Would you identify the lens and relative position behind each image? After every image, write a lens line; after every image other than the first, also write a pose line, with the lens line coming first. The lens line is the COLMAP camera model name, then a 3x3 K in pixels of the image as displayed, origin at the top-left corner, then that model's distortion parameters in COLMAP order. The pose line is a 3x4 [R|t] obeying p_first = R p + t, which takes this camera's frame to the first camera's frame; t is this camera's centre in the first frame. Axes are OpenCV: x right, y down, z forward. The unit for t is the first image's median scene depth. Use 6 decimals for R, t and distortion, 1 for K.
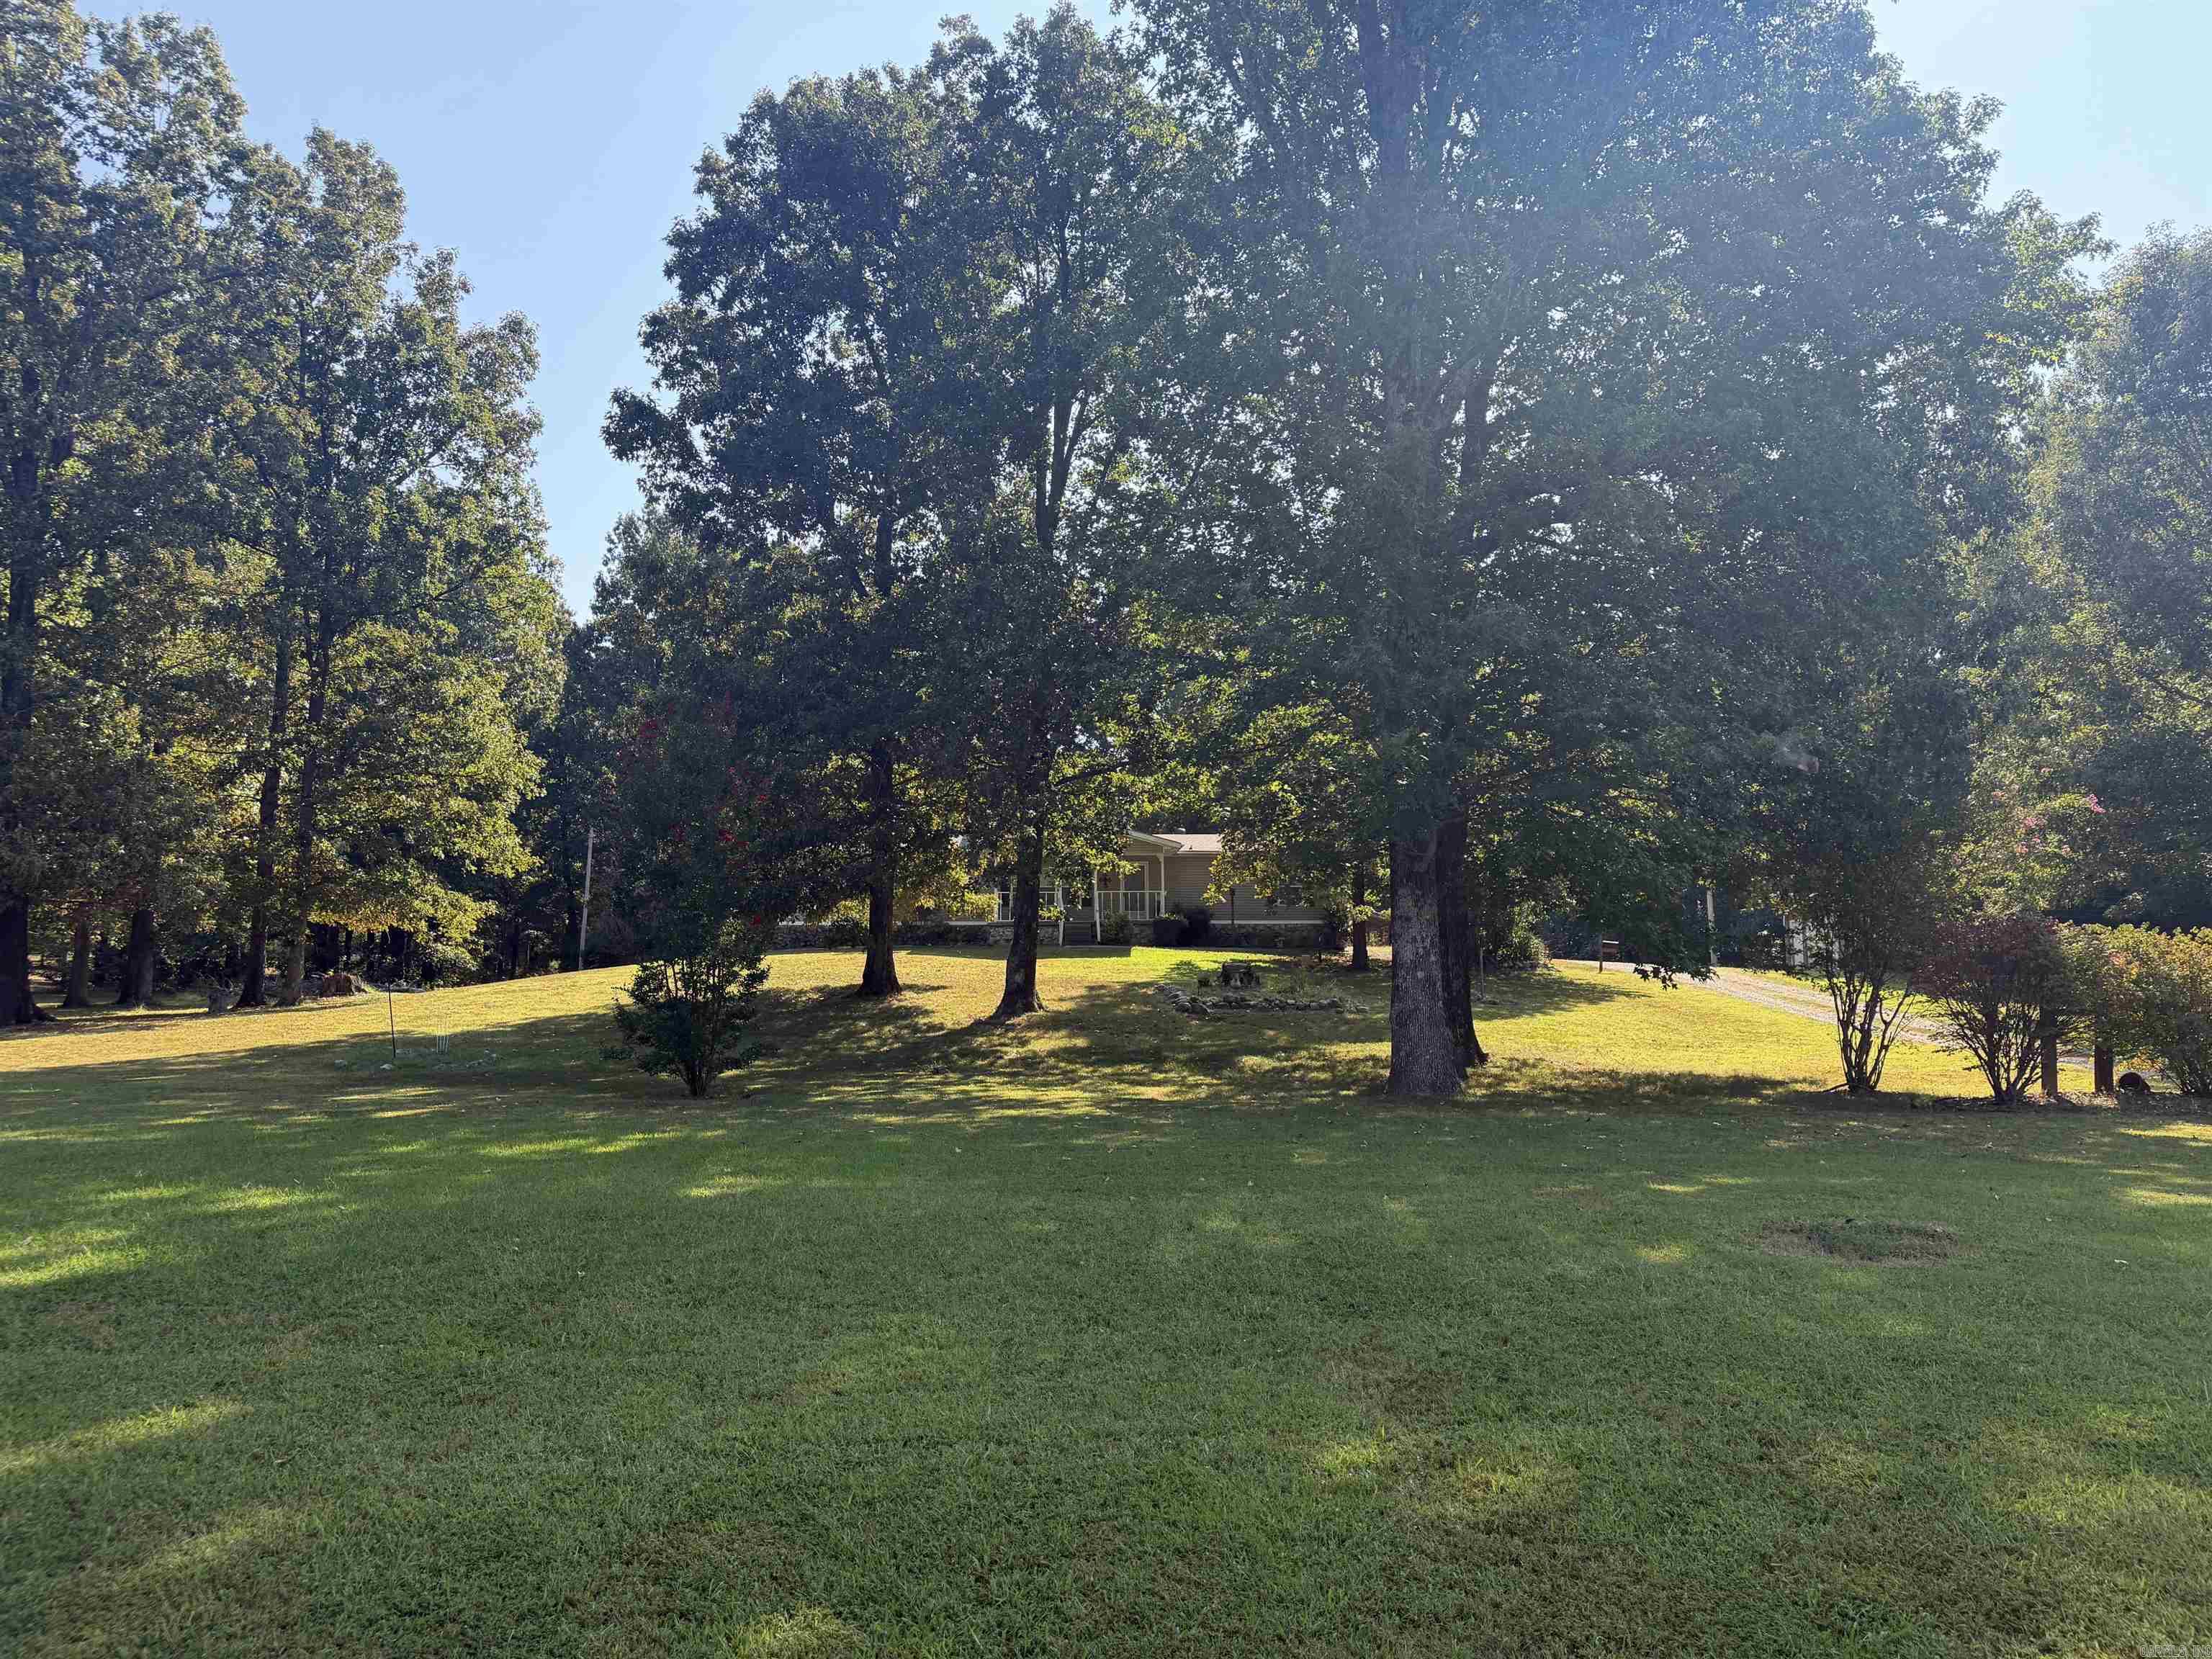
lens RADIAL K [[1506.0, 0, 1123.6], [0, 1506.0, 830.1], [0, 0, 1]] dist [0.037062, 0.000530]
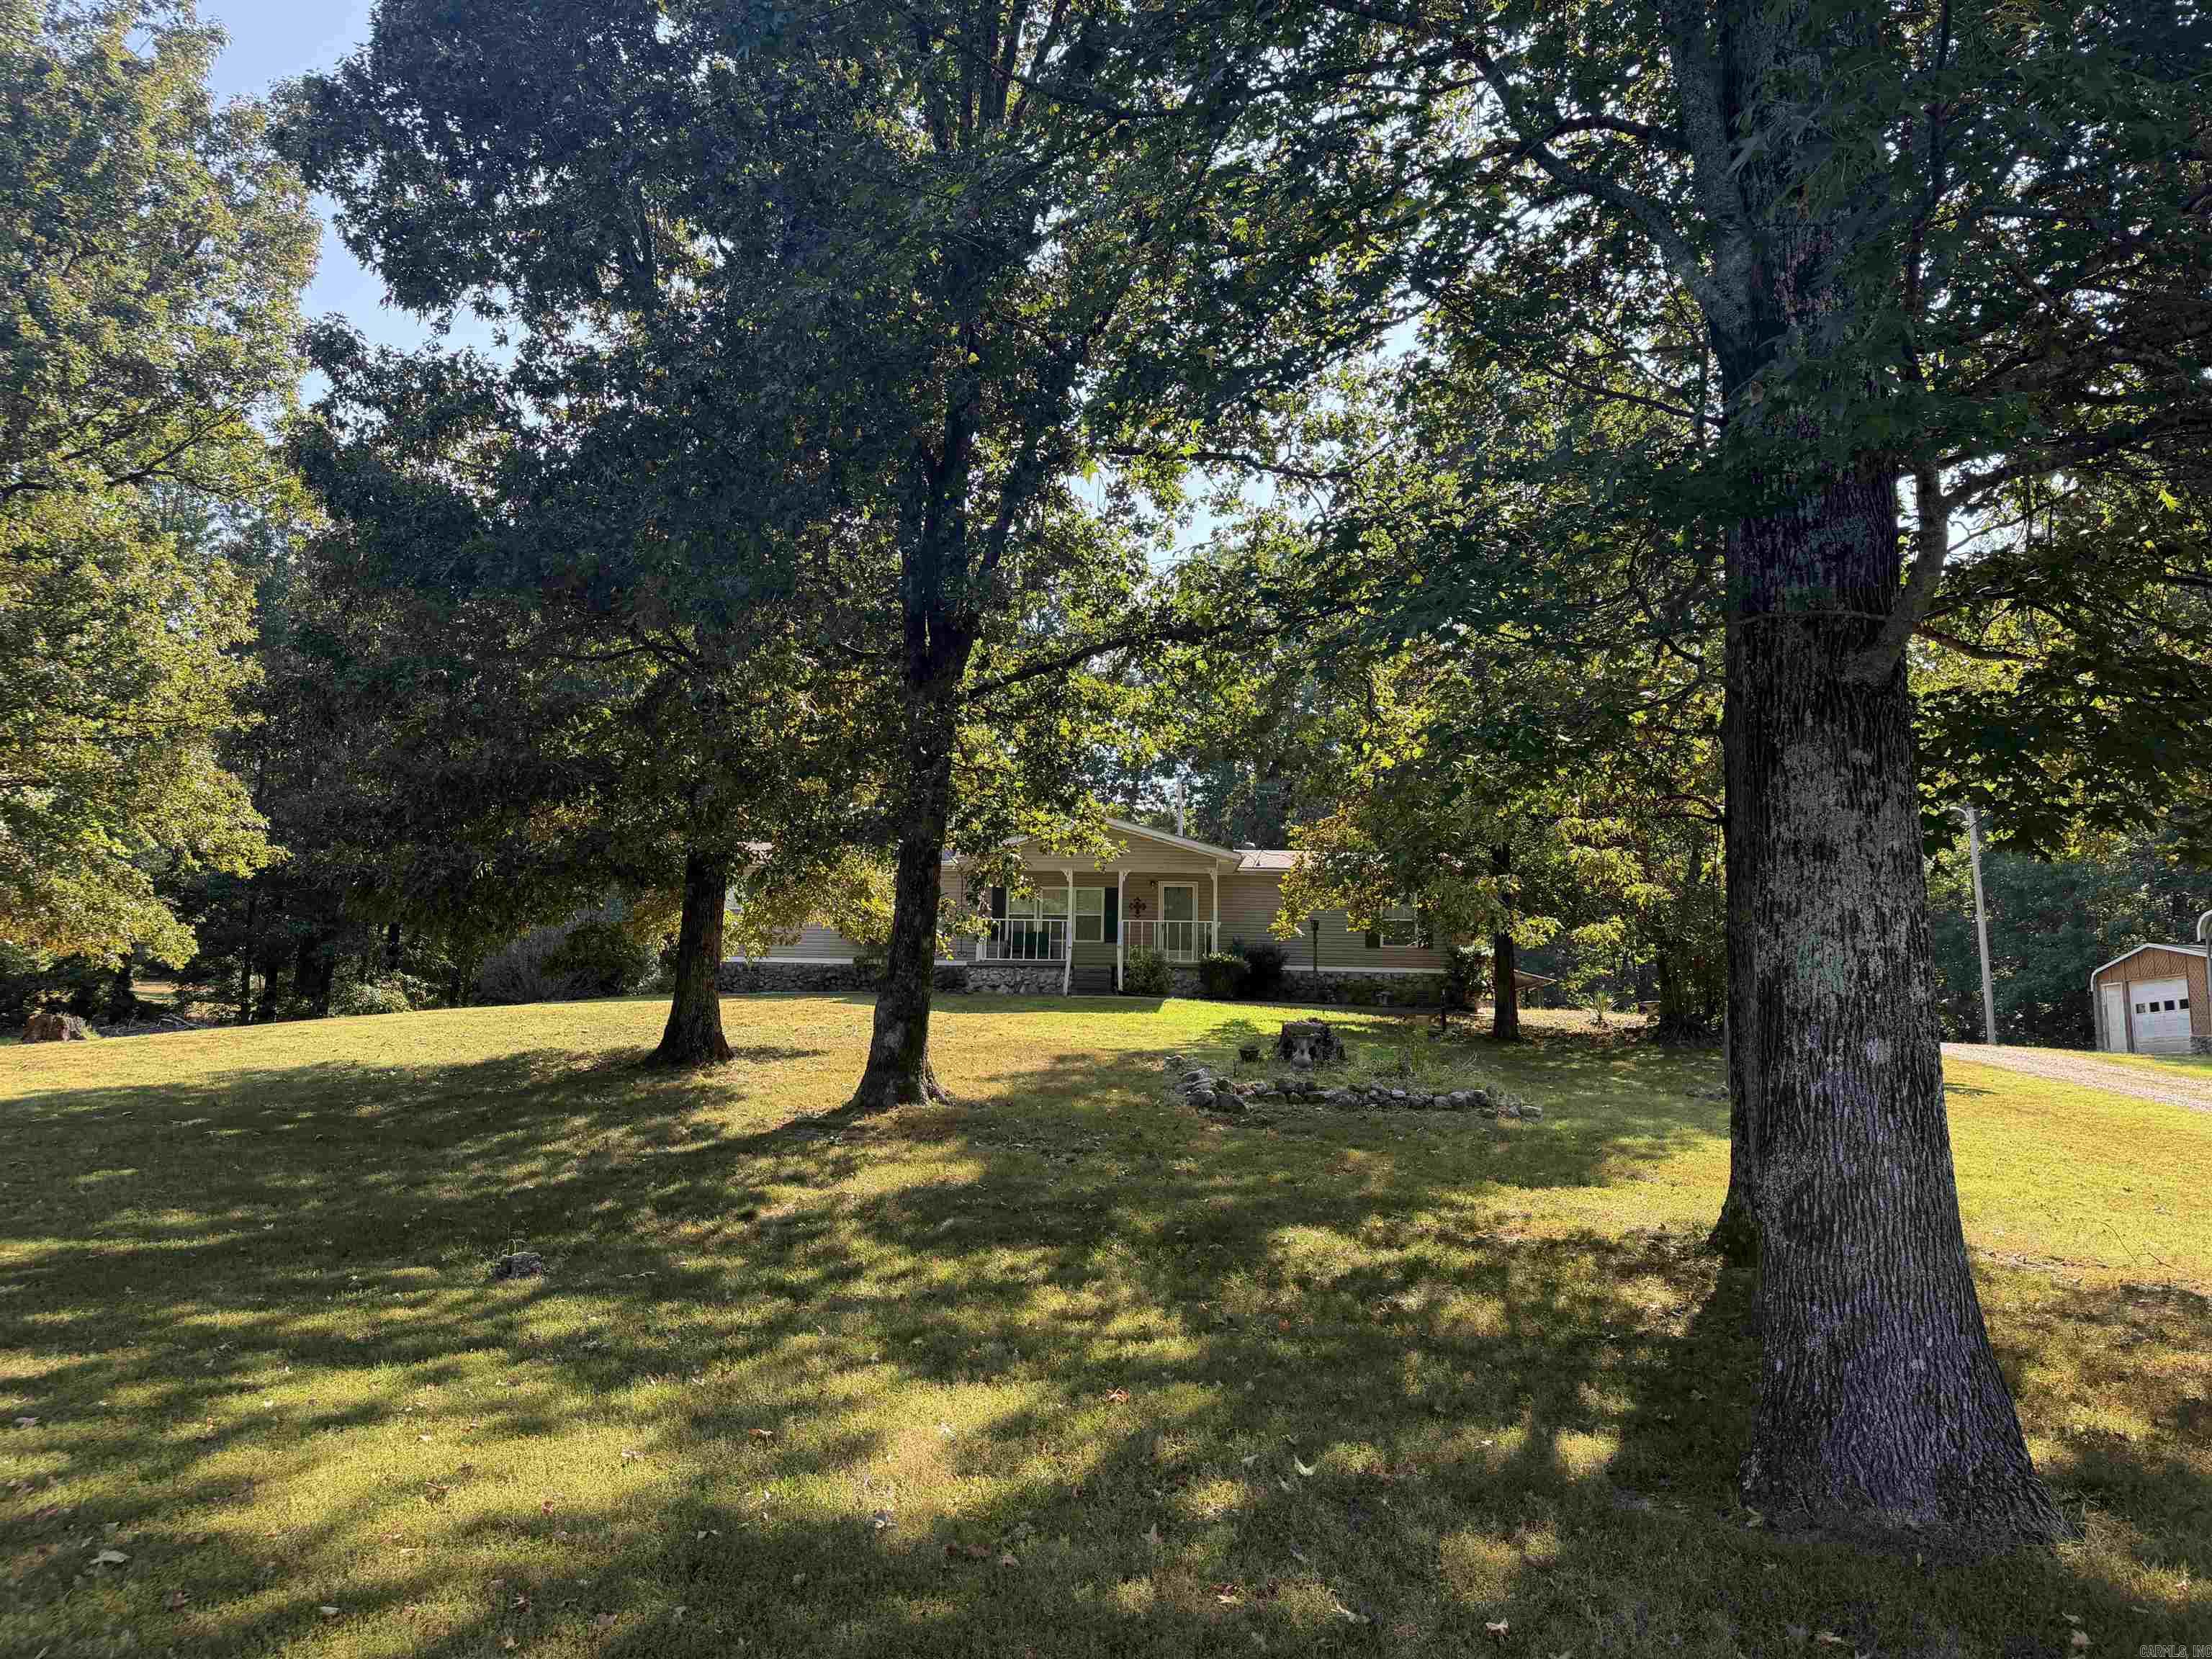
lens RADIAL K [[1507.0, 0, 1106.0], [0, 1507.0, 829.5], [0, 0, 1]] dist [0.105422, -0.187636]
pose [[0.996594, 0.010674, -0.081774, 0.045484], [-0.014196, 0.998991, -0.042610, 0.039659], [0.081237, 0.043626, 0.995740, 0.406213]]
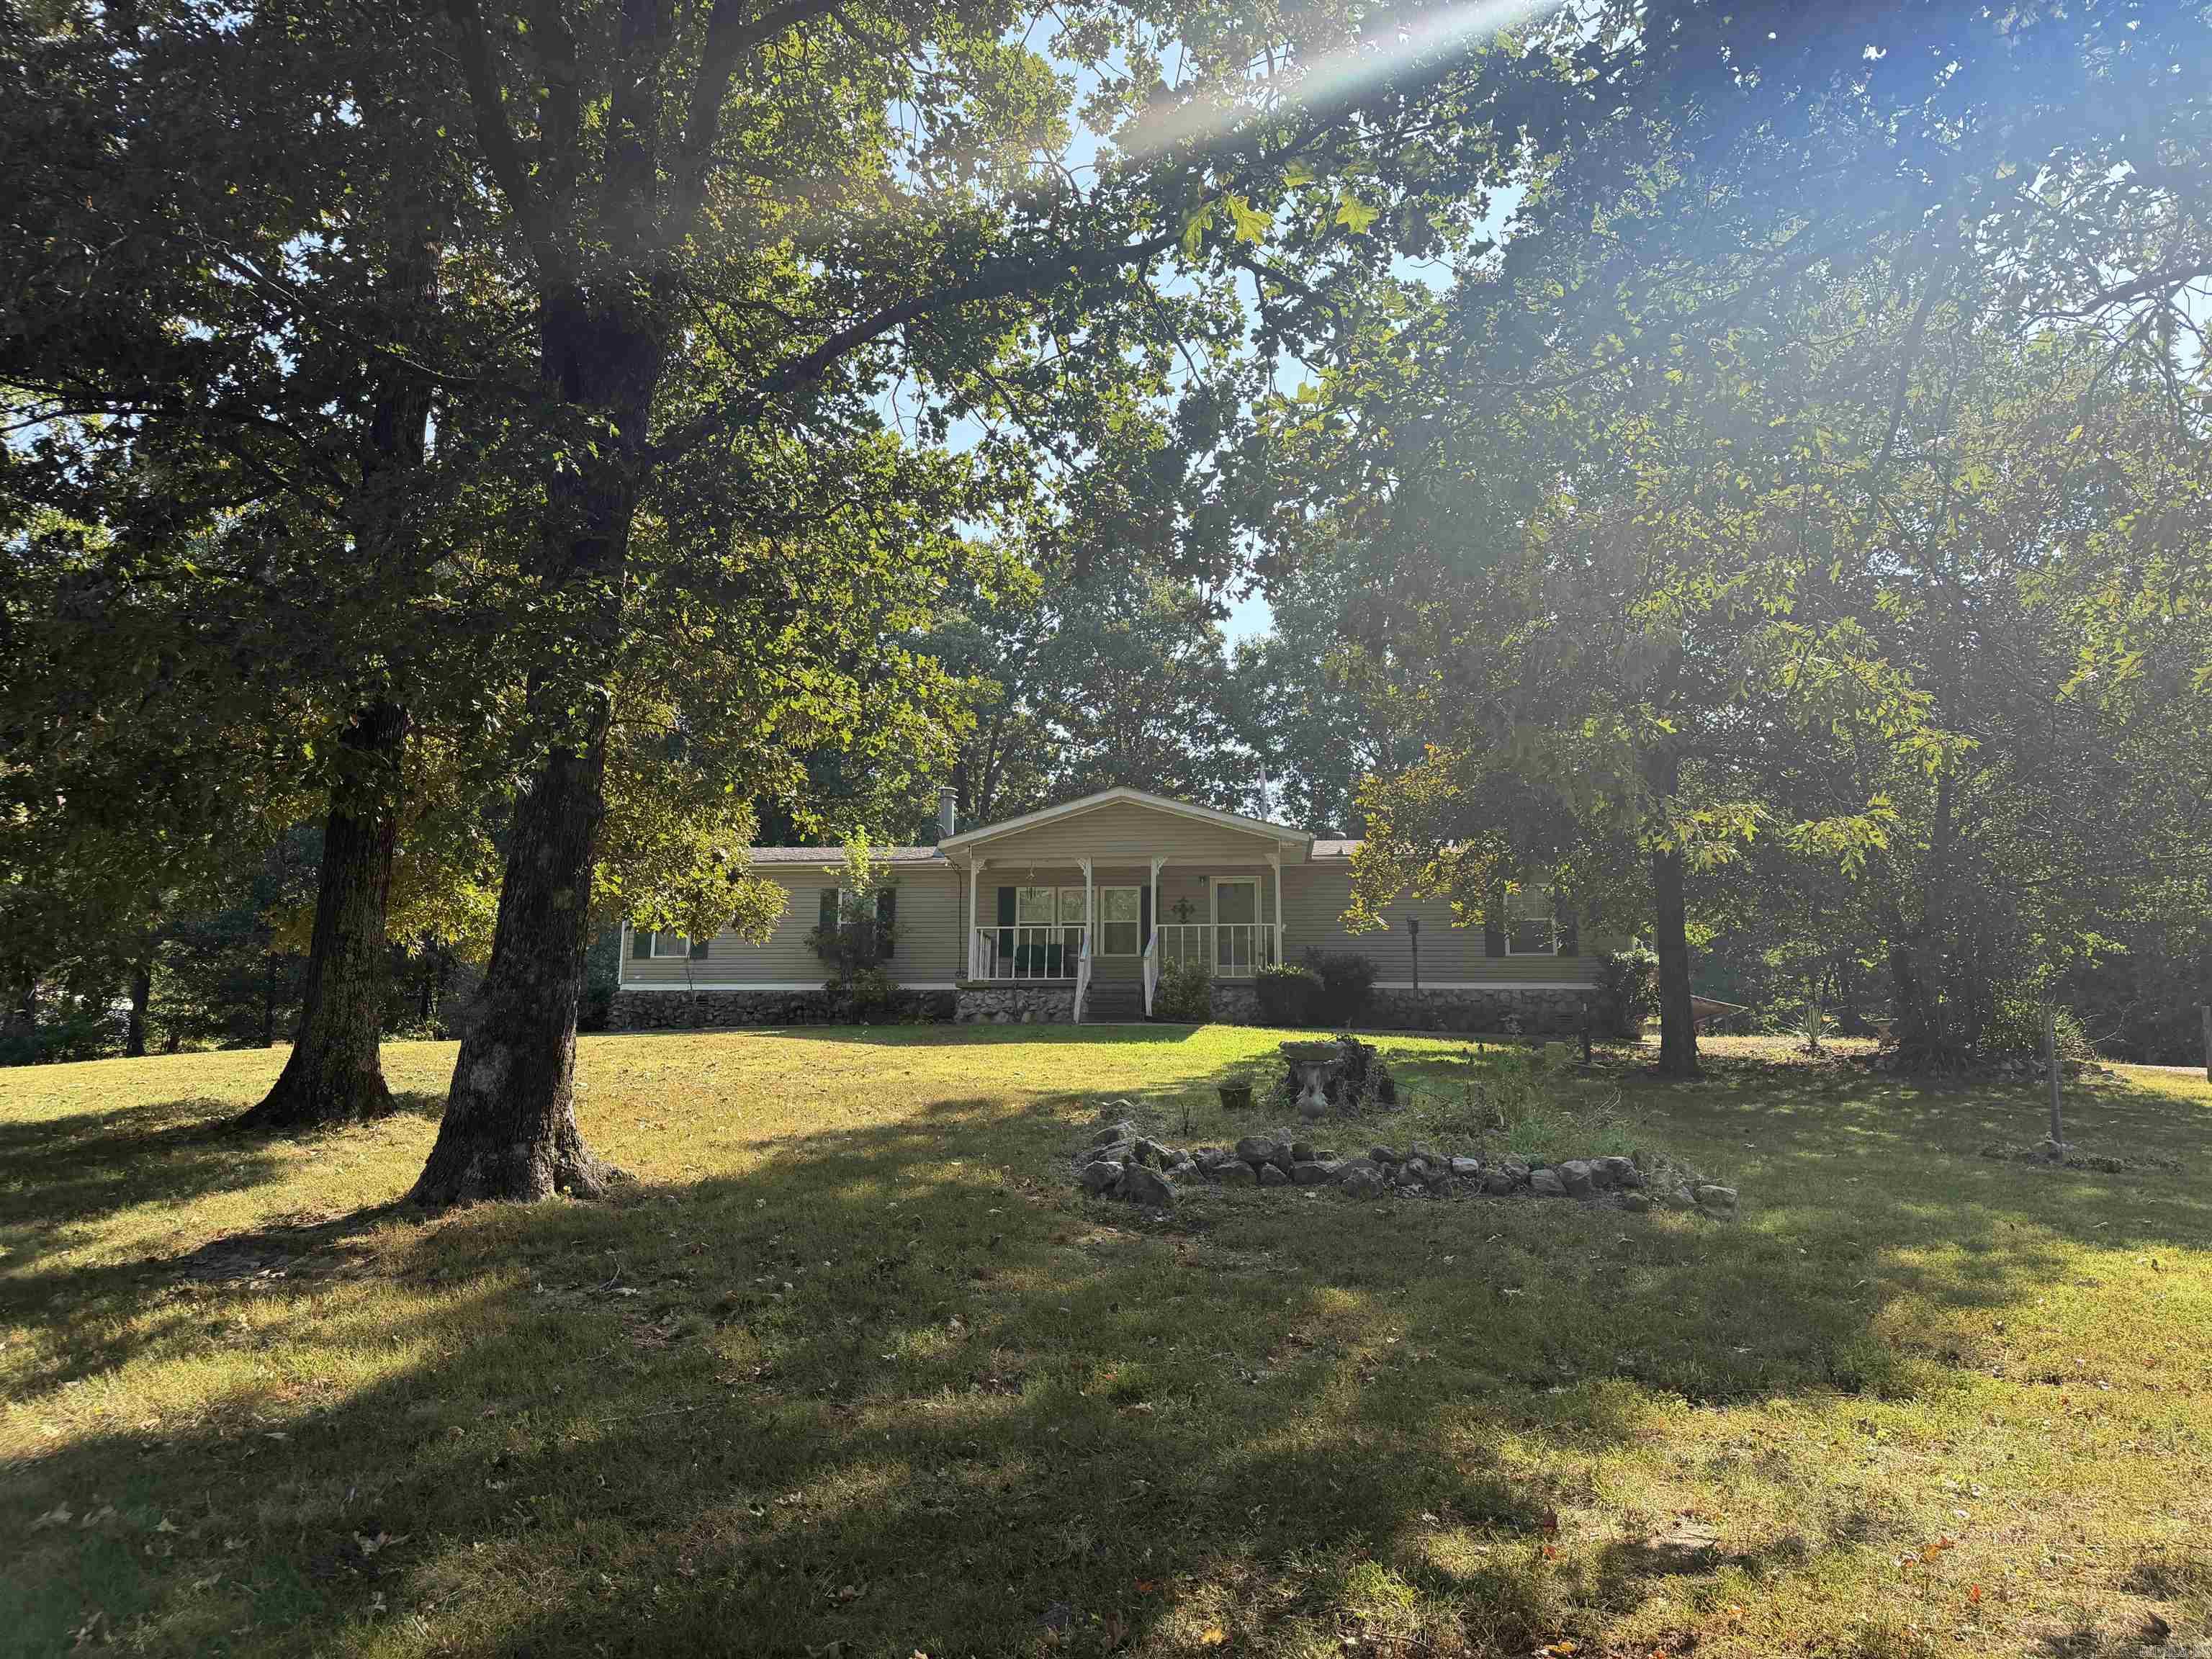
lens RADIAL K [[1507.0, 0, 1106.0], [0, 1507.0, 829.5], [0, 0, 1]] dist [0.105422, -0.187636]
pose [[0.982517, -0.022141, -0.184853, 0.092728], [0.008607, 0.997243, -0.073701, 0.064733], [0.185975, 0.070822, 0.979999, 0.643769]]
